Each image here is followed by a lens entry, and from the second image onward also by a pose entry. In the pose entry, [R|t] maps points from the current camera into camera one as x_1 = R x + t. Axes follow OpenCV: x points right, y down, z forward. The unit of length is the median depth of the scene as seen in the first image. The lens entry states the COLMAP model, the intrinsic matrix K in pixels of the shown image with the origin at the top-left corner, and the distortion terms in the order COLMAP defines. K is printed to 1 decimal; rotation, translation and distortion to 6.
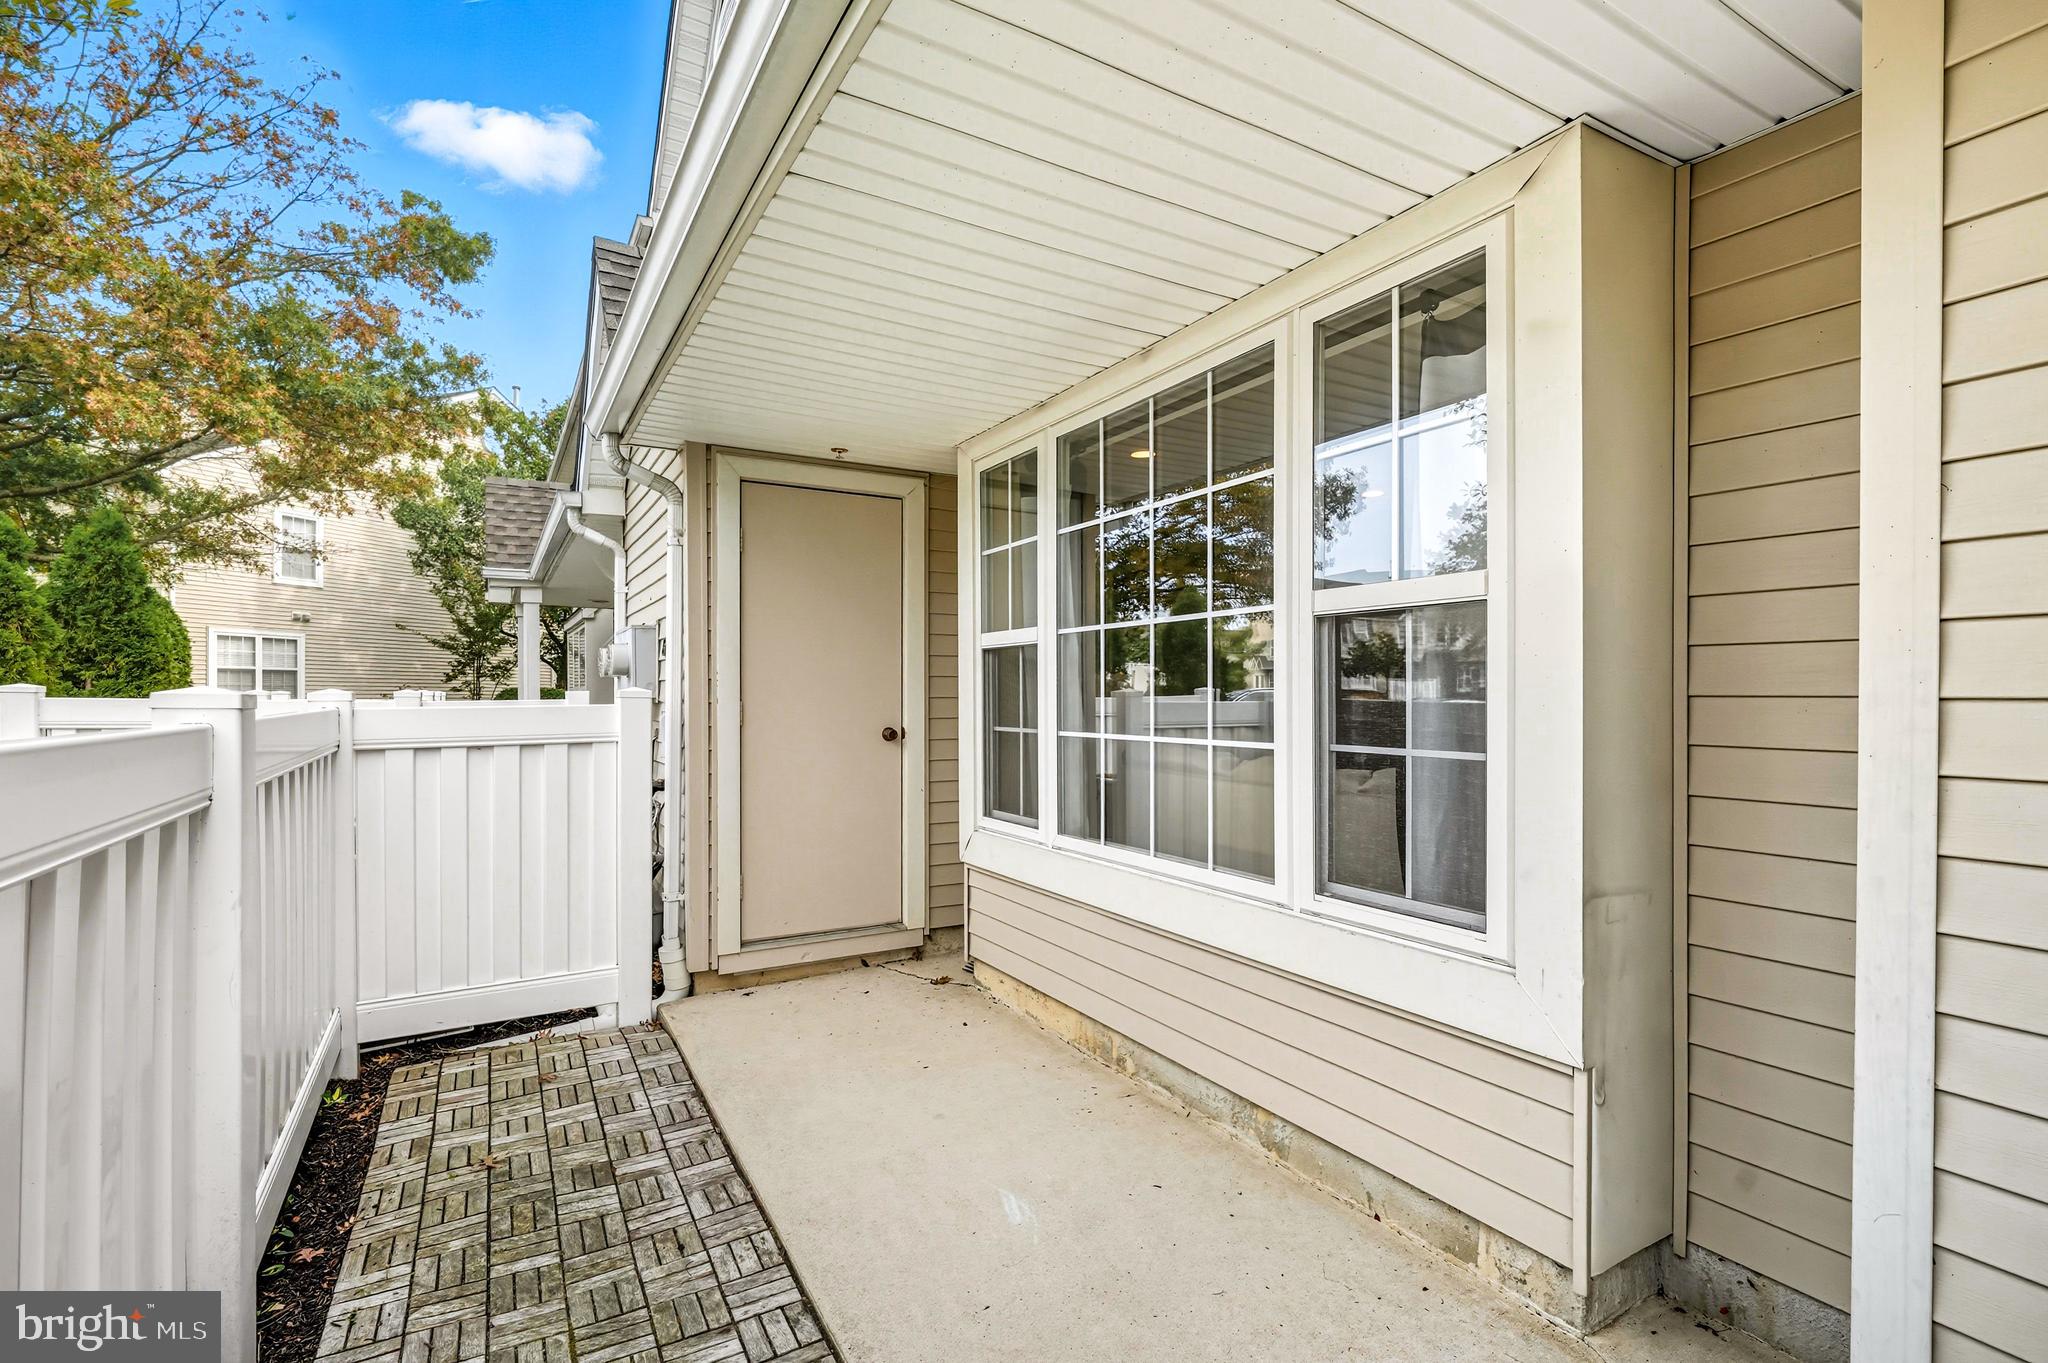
lens RADIAL K [[900.6, 0, 1020.0], [0, 900.6, 688.0], [0, 0, 1]] dist [-0.013141, 0.001250]
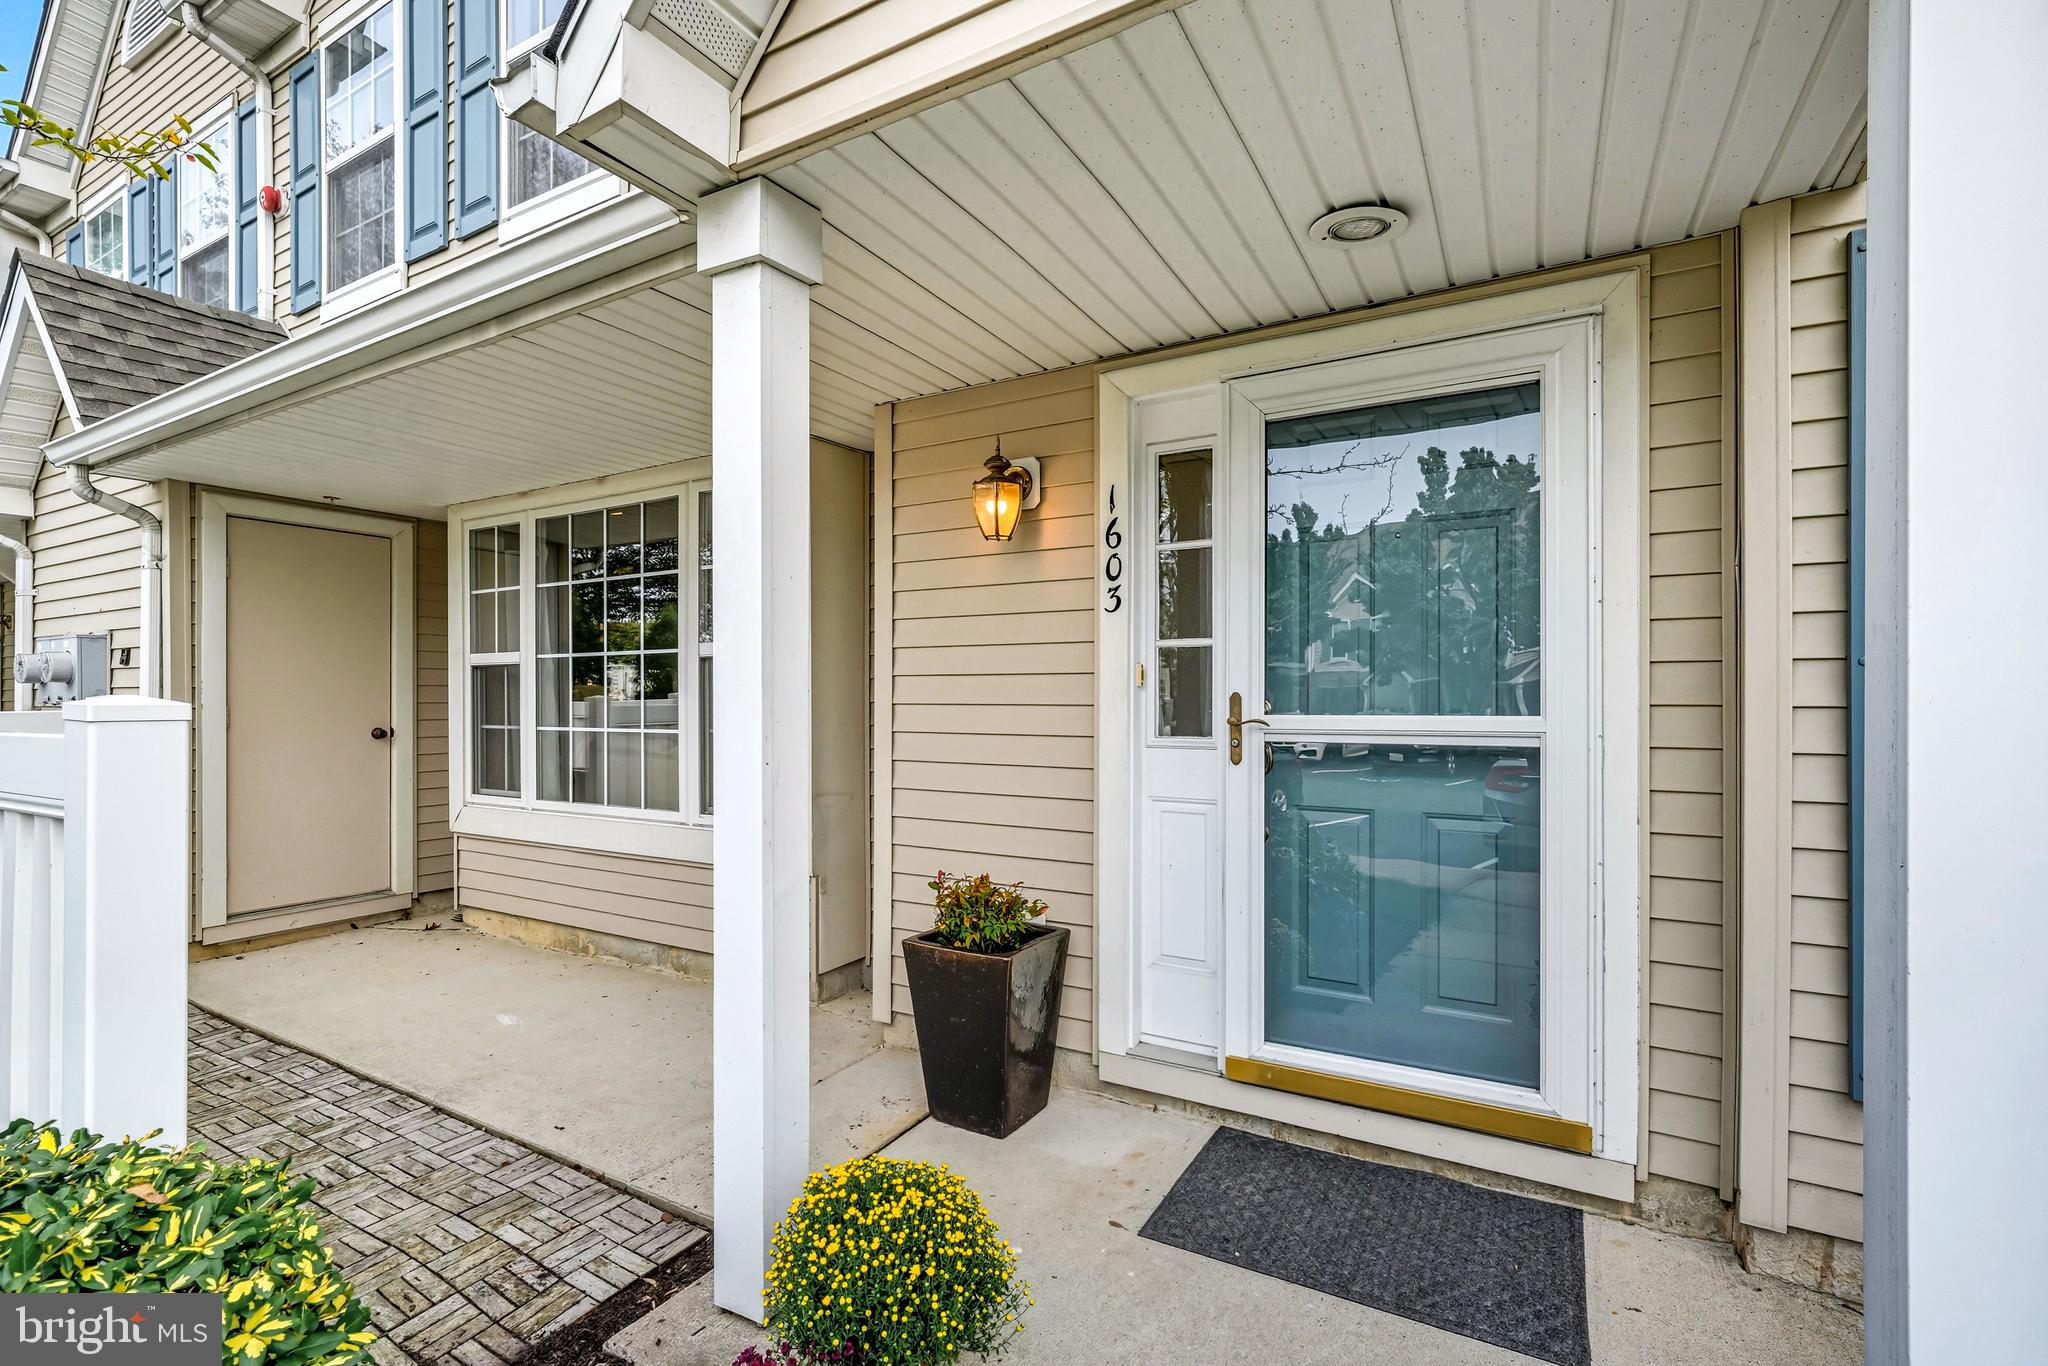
lens RADIAL K [[900.6, 0, 1030.9], [0, 900.6, 694.0], [0, 0, 1]] dist [-0.013141, 0.001250]
pose [[0.855331, 0.000708, 0.518081, -0.021321], [-0.002830, 0.999991, 0.003305, -0.009011], [-0.518074, -0.004293, 0.855325, -0.539371]]
